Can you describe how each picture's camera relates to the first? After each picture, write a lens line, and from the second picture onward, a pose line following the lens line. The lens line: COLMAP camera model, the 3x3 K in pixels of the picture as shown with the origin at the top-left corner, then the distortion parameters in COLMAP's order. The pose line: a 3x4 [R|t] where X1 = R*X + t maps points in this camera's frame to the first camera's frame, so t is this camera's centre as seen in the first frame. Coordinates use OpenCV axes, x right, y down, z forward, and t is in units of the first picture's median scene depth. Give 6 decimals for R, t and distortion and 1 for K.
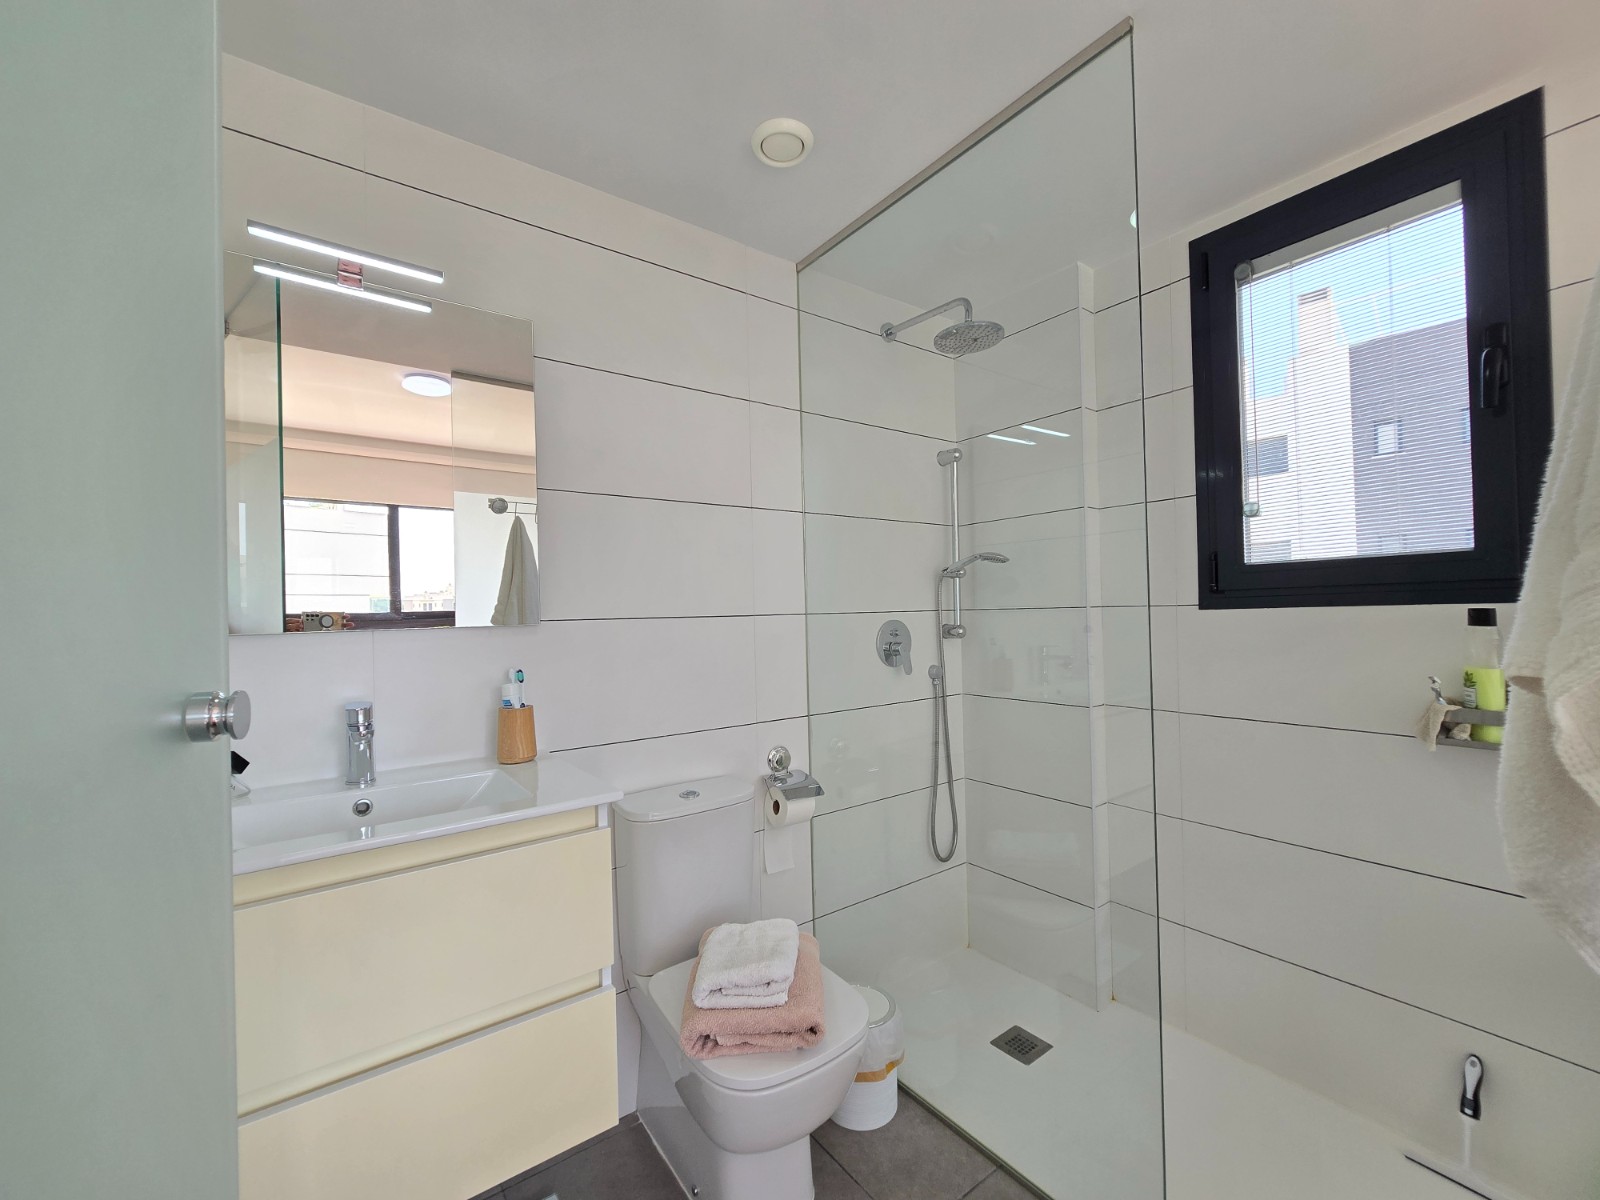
lens RADIAL K [[657.9, 0, 798.2], [0, 657.9, 607.4], [0, 0, 1]] dist [-0.002472, -0.000365]
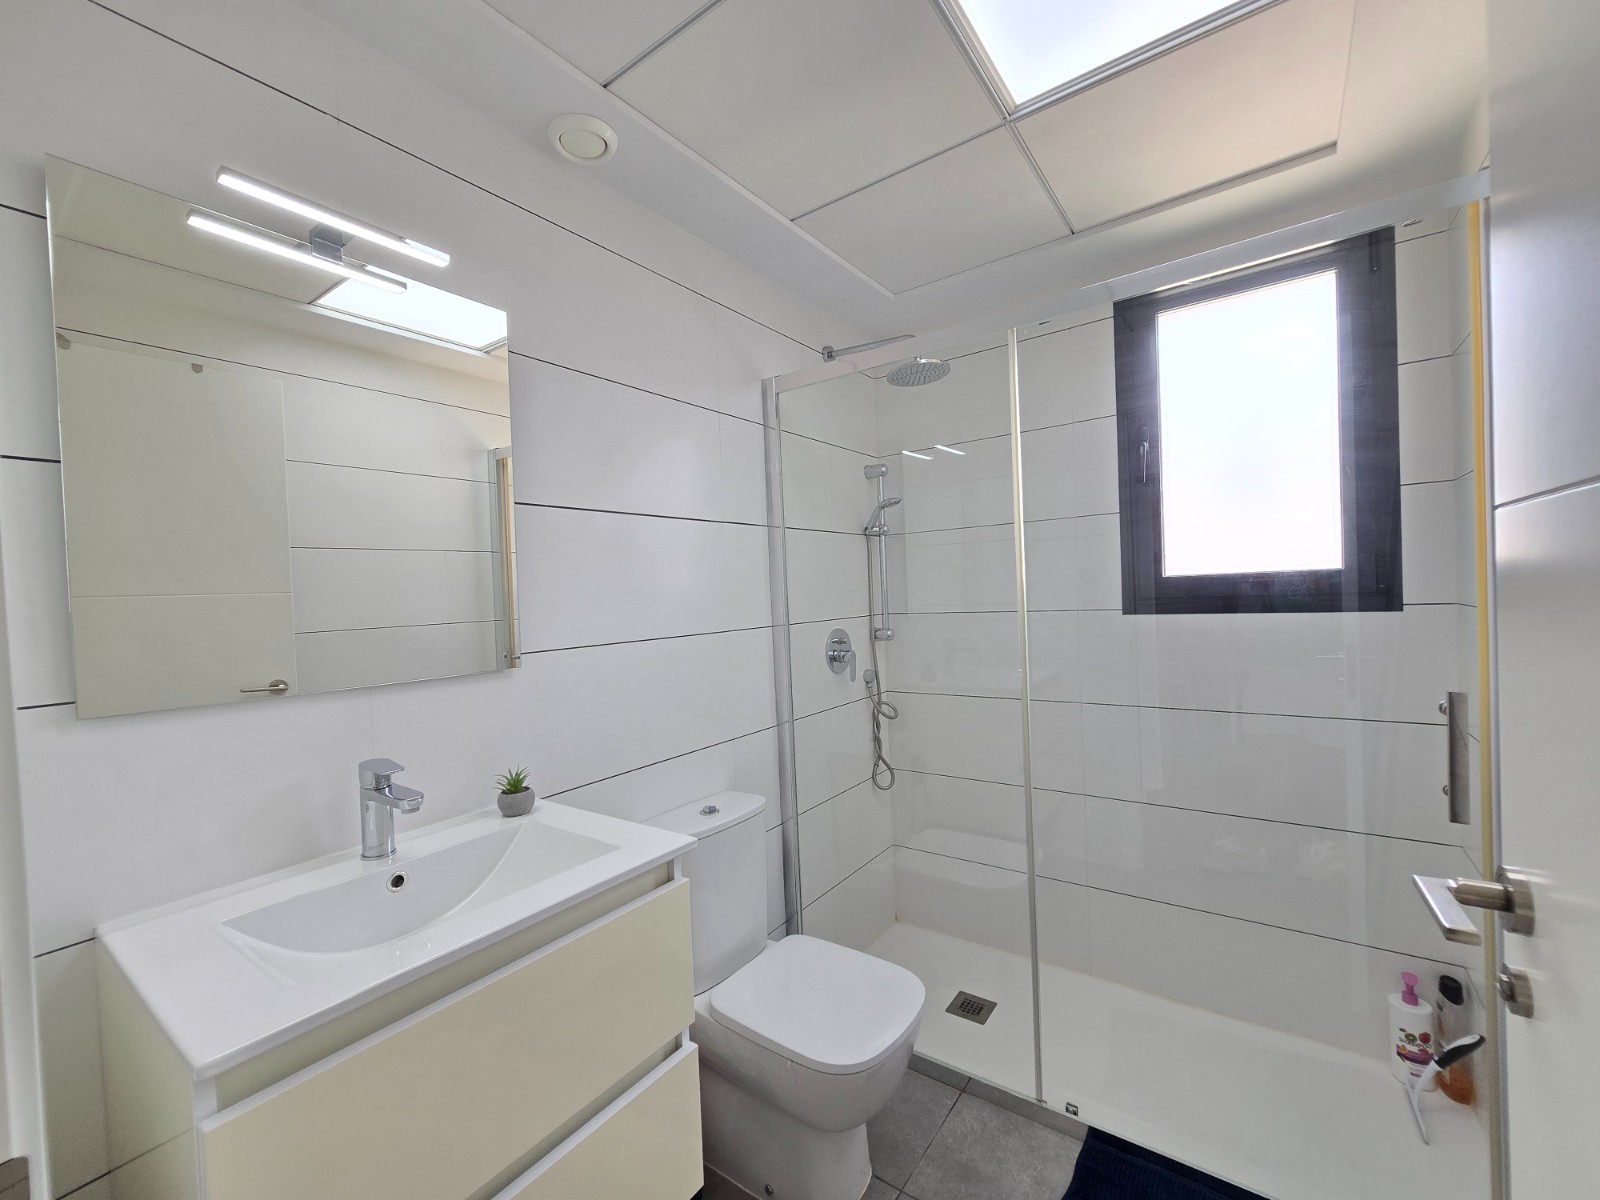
lens RADIAL K [[657.9, 0, 798.2], [0, 657.9, 607.4], [0, 0, 1]] dist [-0.002472, -0.000365]
pose [[0.963358, -0.016301, 0.267722, -0.274508], [0.015096, 0.999865, 0.006556, -0.025893], [-0.267793, -0.002274, 0.963474, 0.011368]]
